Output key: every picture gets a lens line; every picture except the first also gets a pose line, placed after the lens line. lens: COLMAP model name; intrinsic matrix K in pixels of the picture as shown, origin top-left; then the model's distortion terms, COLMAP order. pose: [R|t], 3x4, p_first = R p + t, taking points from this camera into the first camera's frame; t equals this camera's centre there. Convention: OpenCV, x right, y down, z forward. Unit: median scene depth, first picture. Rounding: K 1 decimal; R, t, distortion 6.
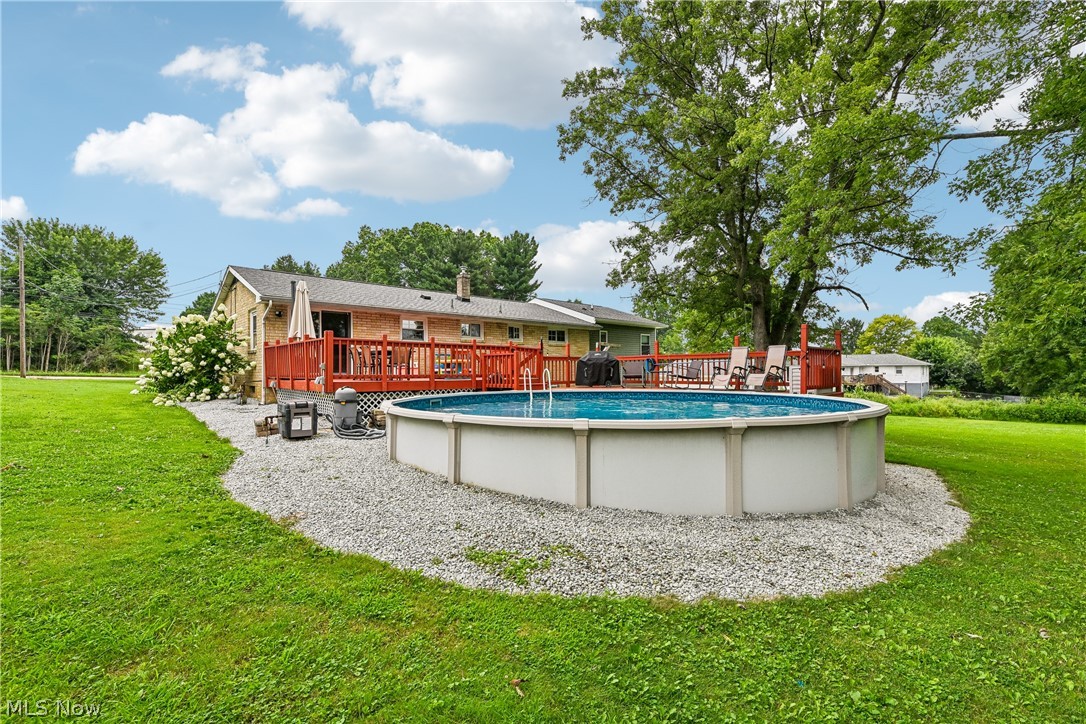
lens RADIAL K [[484.3, 0, 550.6], [0, 484.3, 368.8], [0, 0, 1]] dist [-0.003271, 0.000746]
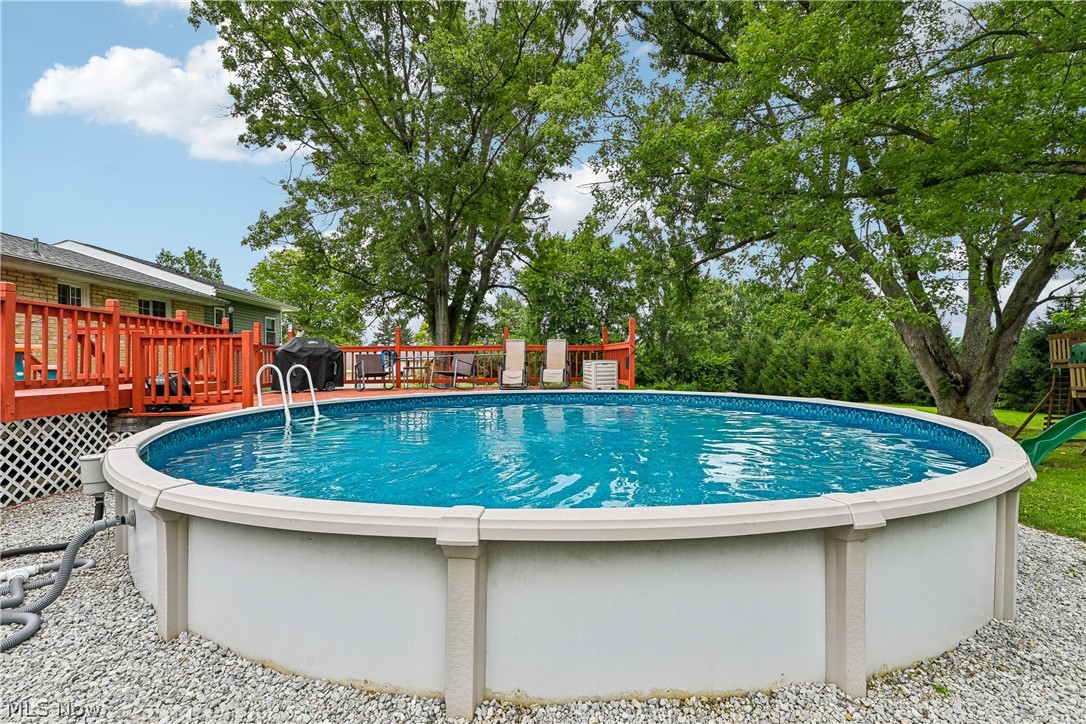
lens RADIAL K [[484.3, 0, 541.5], [0, 484.3, 363.3], [0, 0, 1]] dist [-0.003271, 0.000746]
pose [[0.615588, 0.005654, 0.788048, -0.180284], [-0.004869, 0.999982, -0.003371, -0.000984], [-0.788053, -0.001762, 0.615605, 0.265378]]
